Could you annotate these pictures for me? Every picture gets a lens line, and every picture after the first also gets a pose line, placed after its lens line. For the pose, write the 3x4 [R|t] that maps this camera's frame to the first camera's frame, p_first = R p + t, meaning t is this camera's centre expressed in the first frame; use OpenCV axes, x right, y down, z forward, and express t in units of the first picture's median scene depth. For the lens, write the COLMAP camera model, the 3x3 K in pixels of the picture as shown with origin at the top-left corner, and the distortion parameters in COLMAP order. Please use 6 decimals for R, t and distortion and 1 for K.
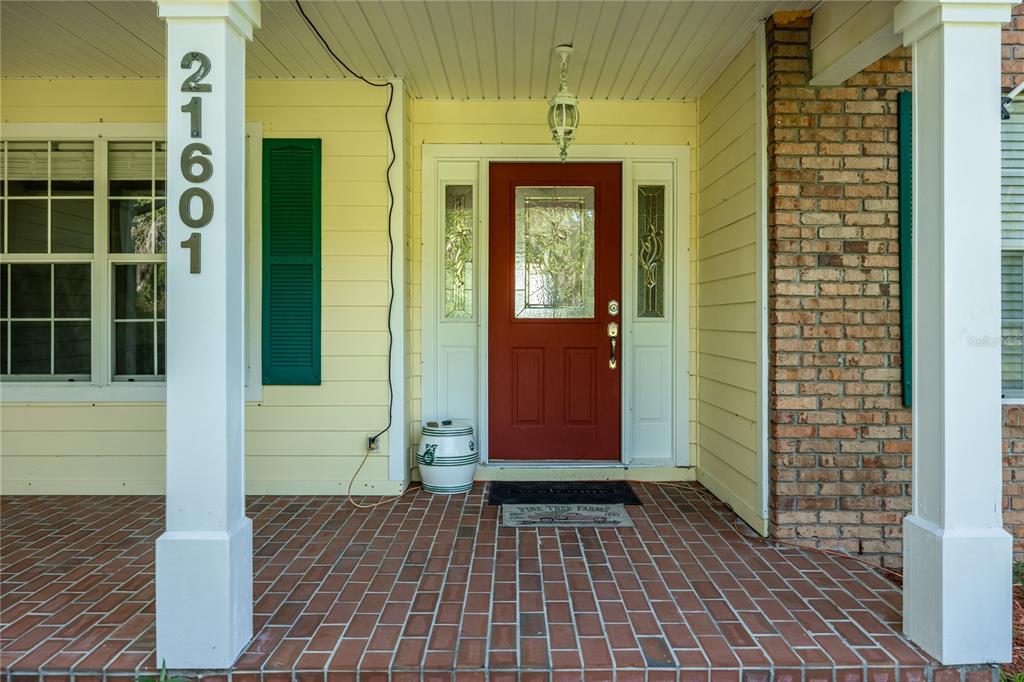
lens RADIAL K [[746.3, 0, 515.4], [0, 746.3, 315.6], [0, 0, 1]] dist [-0.006723, 0.002042]
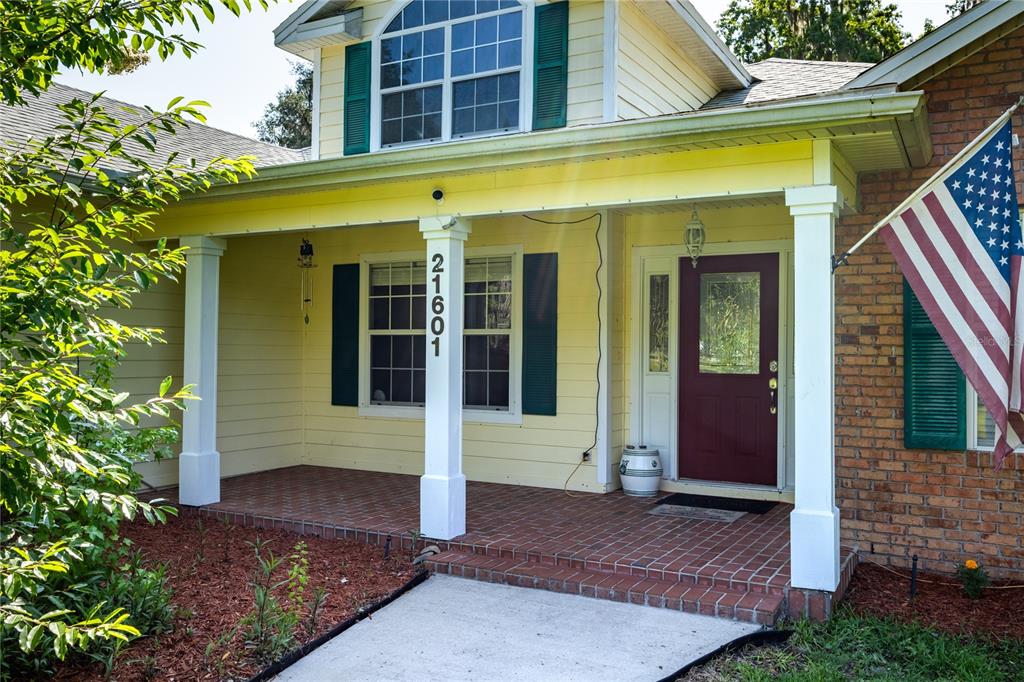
lens RADIAL K [[855.3, 0, 512.0], [0, 855.3, 341.0], [0, 0, 1]] dist [0.007564, 0.004706]
pose [[0.868879, 0.000552, -0.495024, 0.667194], [-0.006259, 0.999932, -0.009872, -0.052092], [0.494985, 0.011676, 0.868823, -0.708258]]
